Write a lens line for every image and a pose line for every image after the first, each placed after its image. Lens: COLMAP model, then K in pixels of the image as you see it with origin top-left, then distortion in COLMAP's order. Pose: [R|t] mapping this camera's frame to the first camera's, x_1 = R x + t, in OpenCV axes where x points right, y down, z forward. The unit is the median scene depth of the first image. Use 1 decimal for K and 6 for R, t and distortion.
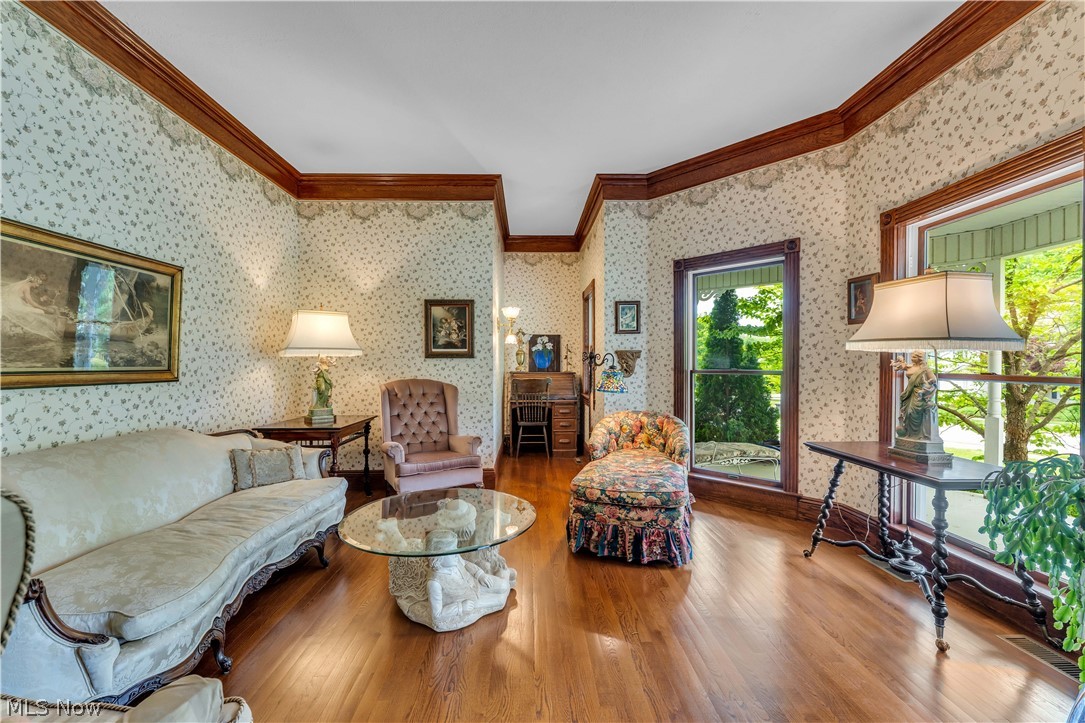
lens RADIAL K [[438.1, 0, 541.2], [0, 438.1, 359.5], [0, 0, 1]] dist [-0.001753, -0.000214]
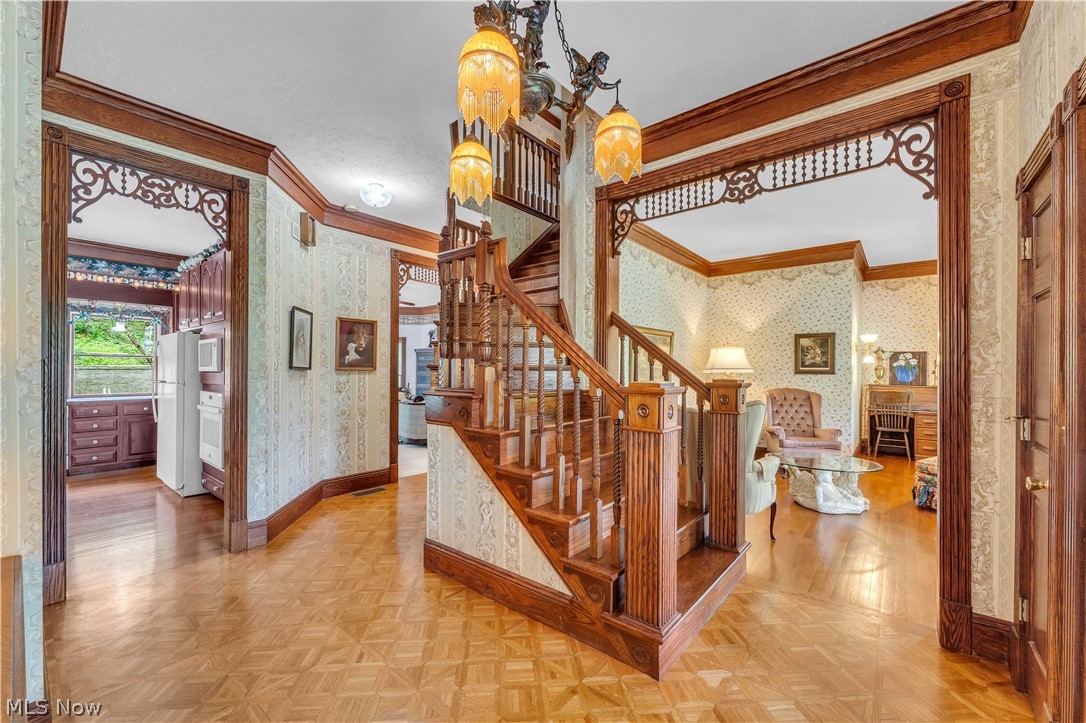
lens RADIAL K [[438.5, 0, 532.5], [0, 438.5, 368.6], [0, 0, 1]] dist [-0.001753, -0.000214]
pose [[0.745064, 0.006723, -0.666960, 0.058305], [-0.001486, 0.999963, 0.008419, -0.032110], [0.666992, -0.005282, 0.745046, -0.672009]]
